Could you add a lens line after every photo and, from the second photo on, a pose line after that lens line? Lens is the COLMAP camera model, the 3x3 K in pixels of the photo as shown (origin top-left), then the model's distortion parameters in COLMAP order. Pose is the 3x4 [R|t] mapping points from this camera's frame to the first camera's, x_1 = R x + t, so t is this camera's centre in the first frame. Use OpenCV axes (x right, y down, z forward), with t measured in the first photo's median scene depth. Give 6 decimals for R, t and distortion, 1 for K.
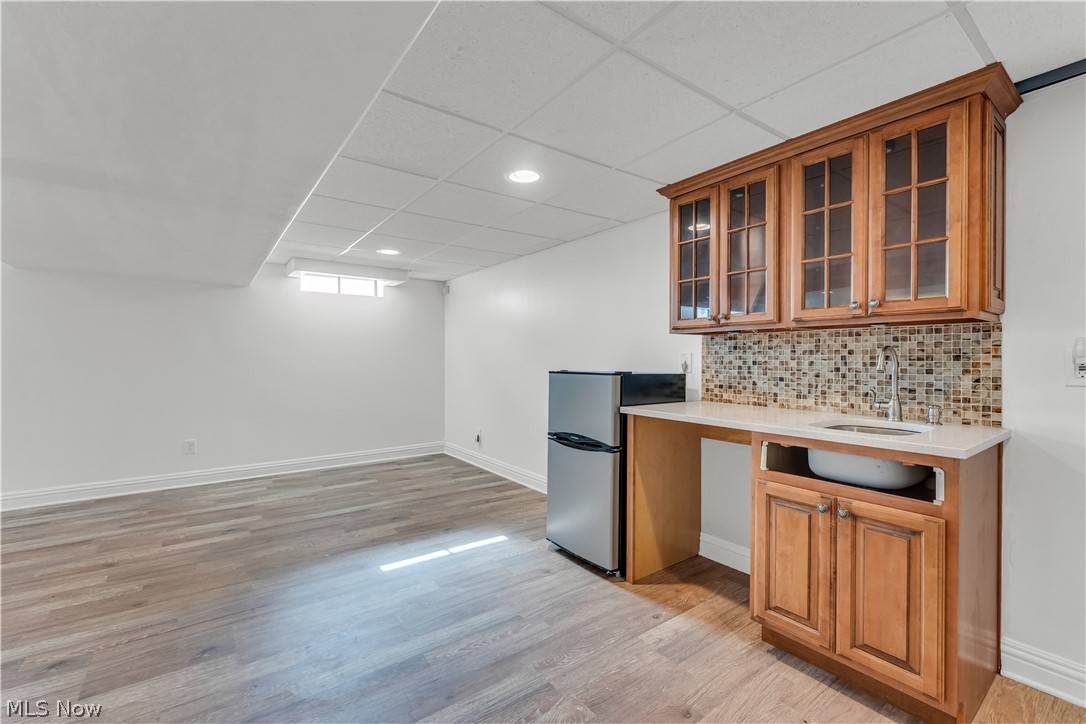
lens RADIAL K [[439.2, 0, 526.1], [0, 439.2, 361.4], [0, 0, 1]] dist [-0.001221, -0.000280]
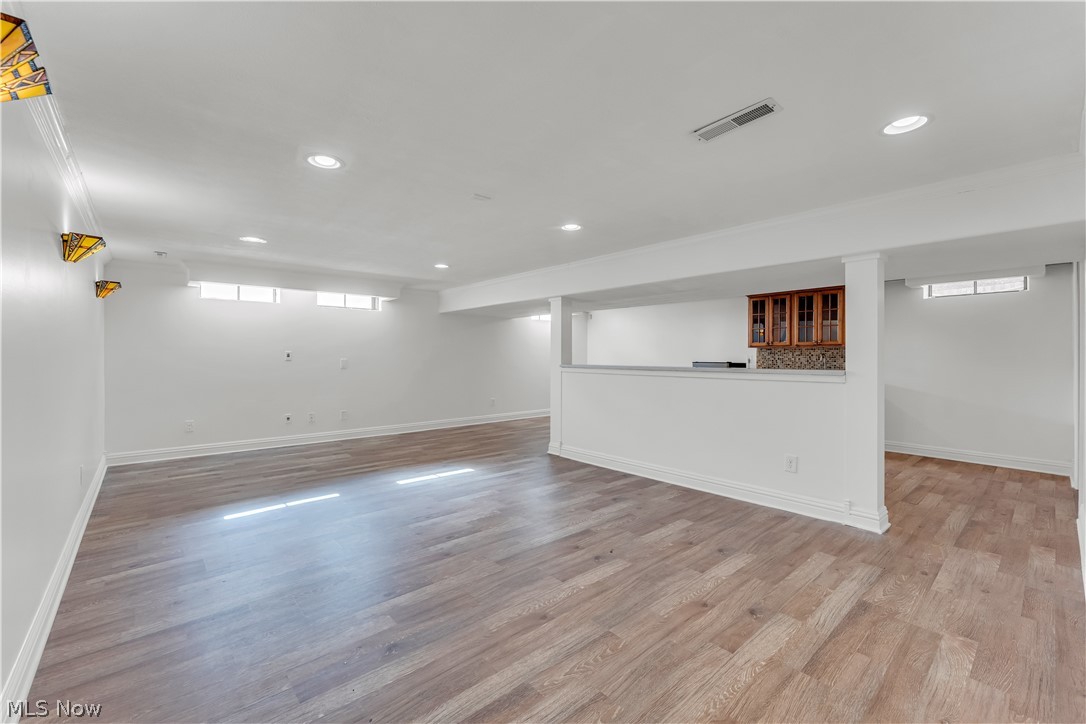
lens RADIAL K [[445.7, 0, 539.2], [0, 445.7, 369.7], [0, 0, 1]] dist [0.000101, -0.000301]
pose [[0.997147, -0.005743, 0.075270, -1.410447], [0.003433, 0.999520, 0.030786, -0.023443], [-0.075411, -0.030439, 0.996688, -1.980656]]
